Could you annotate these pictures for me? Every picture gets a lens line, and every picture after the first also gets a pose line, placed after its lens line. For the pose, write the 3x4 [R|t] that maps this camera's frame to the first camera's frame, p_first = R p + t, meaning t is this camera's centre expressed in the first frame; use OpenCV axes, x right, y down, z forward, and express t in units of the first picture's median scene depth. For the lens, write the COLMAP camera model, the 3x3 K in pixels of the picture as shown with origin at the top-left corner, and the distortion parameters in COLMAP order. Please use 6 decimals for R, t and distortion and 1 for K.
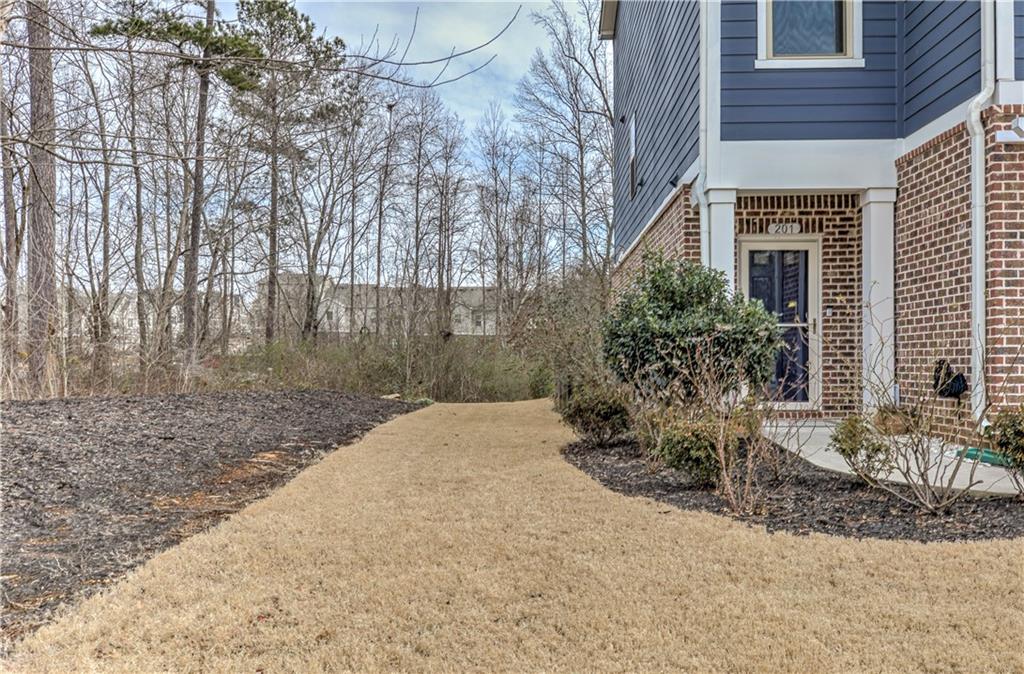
lens RADIAL K [[850.3, 0, 523.7], [0, 850.3, 329.8], [0, 0, 1]] dist [-0.019951, -0.011210]
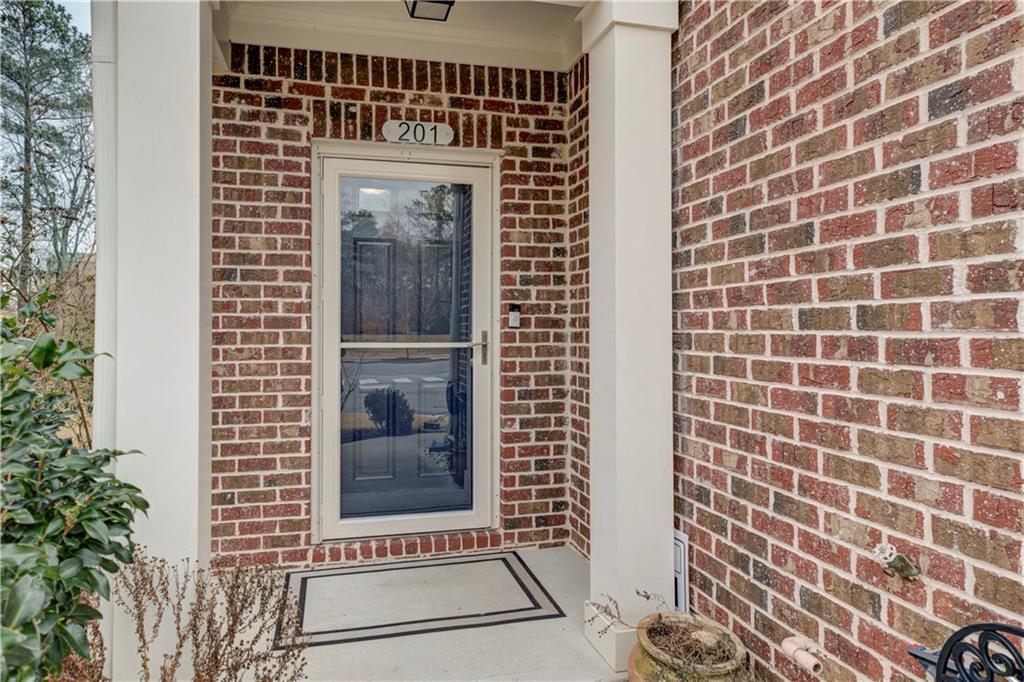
lens RADIAL K [[692.2, 0, 519.2], [0, 692.2, 293.7], [0, 0, 1]] dist [0.035704, -0.010645]
pose [[0.947390, 0.005662, 0.320032, 0.240431], [0.000172, 0.999834, -0.018198, -0.027631], [-0.320082, 0.017295, 0.947232, 0.636567]]
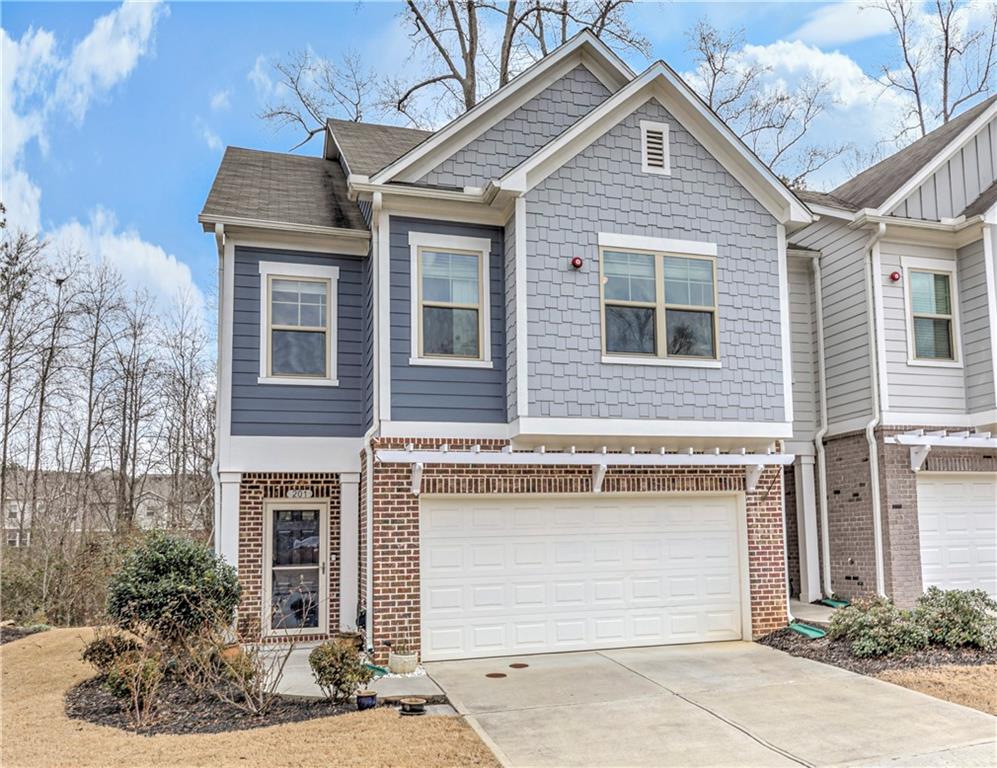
lens RADIAL K [[871.1, 0, 521.0], [0, 871.1, 414.7], [0, 0, 1]] dist [0.003095, 0.006813]
pose [[0.944086, 0.023856, 0.328836, 0.184283], [0.018103, 0.992123, -0.123951, -0.067731], [-0.329203, 0.122973, 0.936217, -0.389801]]
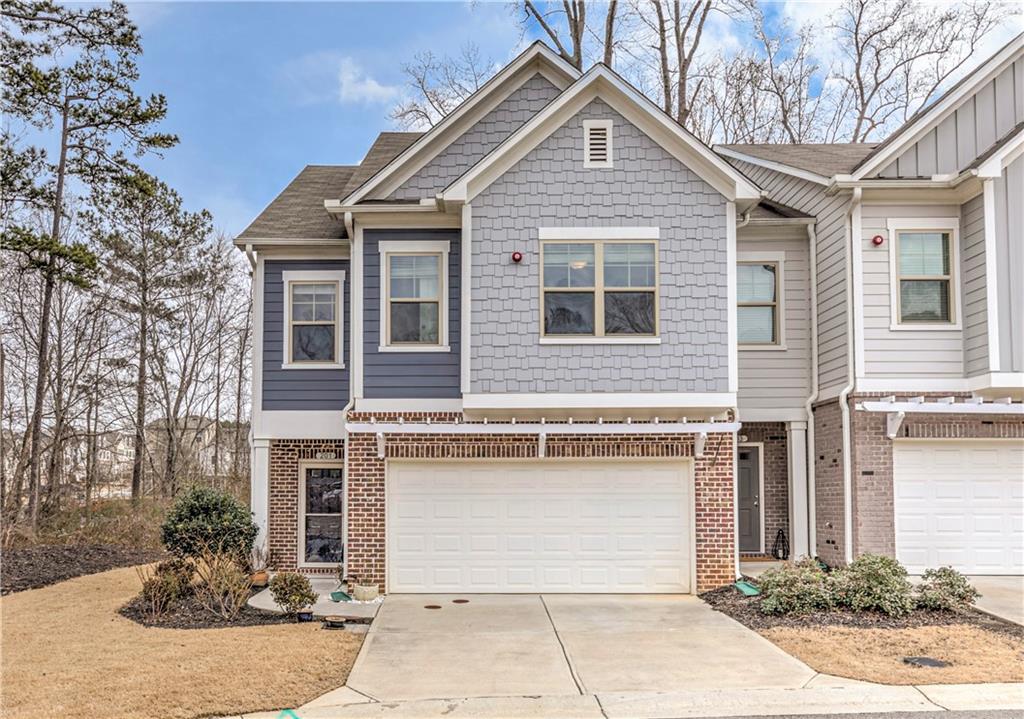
lens RADIAL K [[801.2, 0, 376.2], [0, 801.2, 418.3], [0, 0, 1]] dist [-0.010458, 0.016035]
pose [[1.000000, -0.000325, -0.000299, 0.404333], [0.000301, 0.997041, -0.076874, -0.072772], [0.000323, 0.076874, 0.997041, -0.539169]]
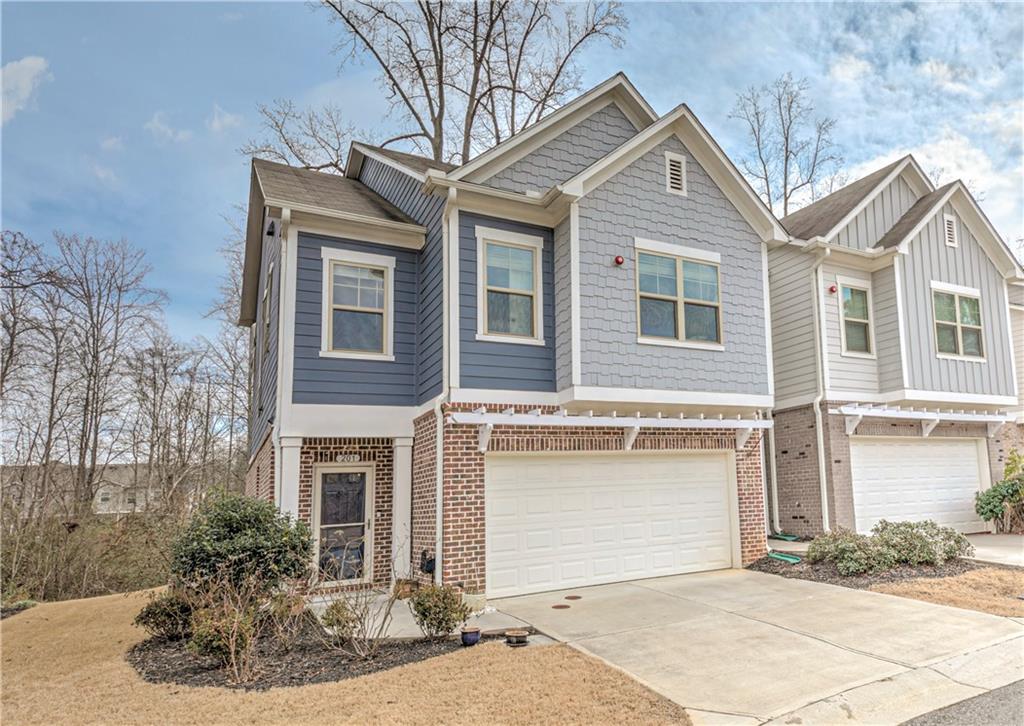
lens RADIAL K [[657.7, 0, 613.6], [0, 657.7, 388.3], [0, 0, 1]] dist [0.059042, -0.011292]
pose [[0.843778, 0.046863, 0.534642, 0.073950], [0.040166, 0.987873, -0.149981, -0.048017], [-0.535187, 0.148025, 0.831663, -0.222801]]
